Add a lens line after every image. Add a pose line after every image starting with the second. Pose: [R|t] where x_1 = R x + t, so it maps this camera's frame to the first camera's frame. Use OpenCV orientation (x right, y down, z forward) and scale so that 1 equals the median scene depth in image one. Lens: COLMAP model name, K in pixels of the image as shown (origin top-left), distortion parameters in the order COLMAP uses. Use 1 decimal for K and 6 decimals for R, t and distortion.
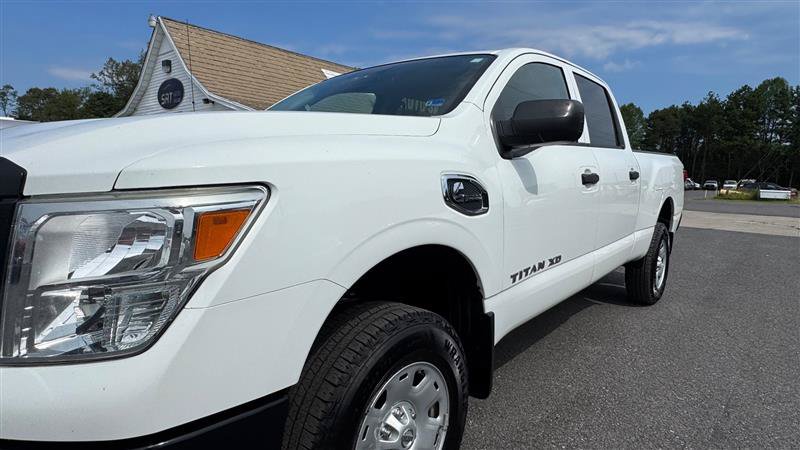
lens RADIAL K [[463.2, 0, 399.1], [0, 463.2, 227.7], [0, 0, 1]] dist [-0.001173, -0.001197]
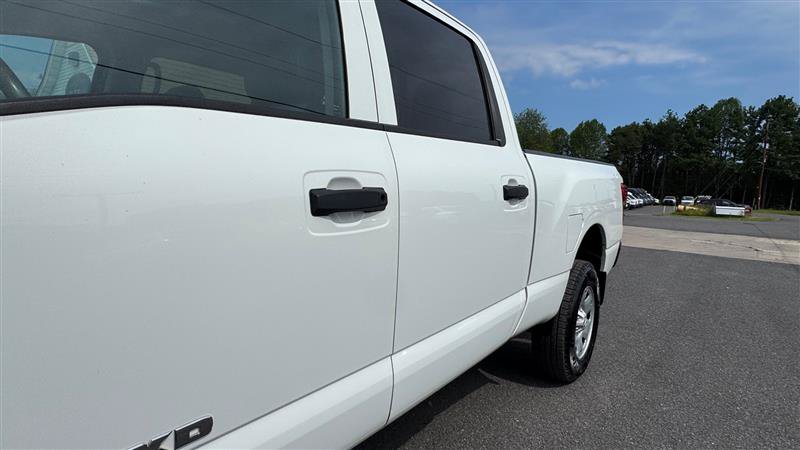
lens RADIAL K [[457.6, 0, 406.0], [0, 457.6, 235.0], [0, 0, 1]] dist [-0.001528, -0.000963]
pose [[0.997644, 0.007190, 0.068225, 0.031431], [-0.006639, 0.999944, -0.008288, -0.005157], [-0.068281, 0.007815, 0.997636, 0.042384]]
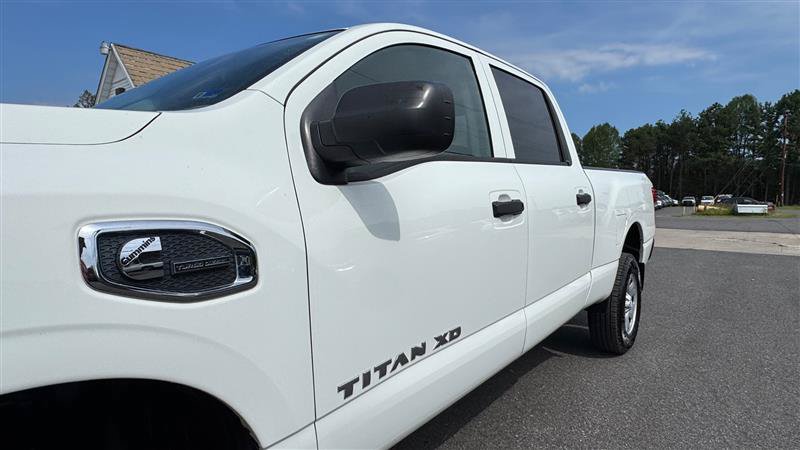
lens RADIAL K [[463.2, 0, 399.1], [0, 463.2, 227.7], [0, 0, 1]] dist [-0.001173, -0.001197]
pose [[0.999074, -0.030649, 0.030183, 0.016386], [0.032194, 0.998122, -0.052111, -0.003256], [-0.028529, 0.053035, 0.998185, 0.022446]]
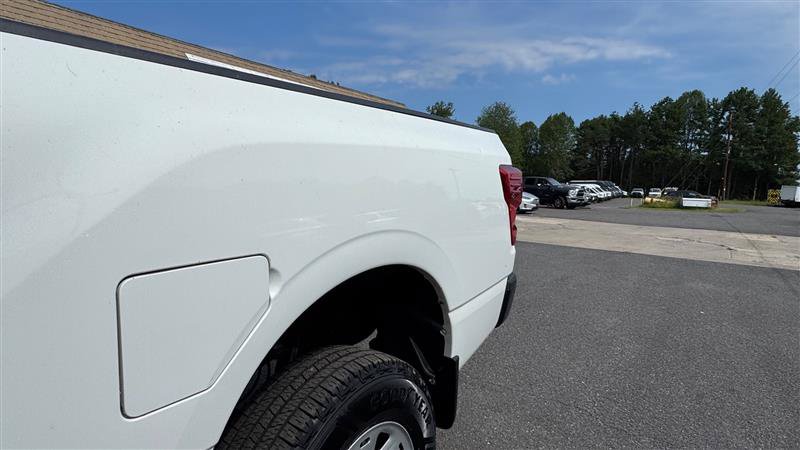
lens RADIAL K [[451.1, 0, 408.0], [0, 451.1, 229.0], [0, 0, 1]] dist [-0.000850, -0.000624]
pose [[0.993167, -0.010233, 0.116248, 0.069286], [0.011518, 0.999880, -0.010387, -0.010321], [-0.116128, 0.011655, 0.993166, 0.091543]]
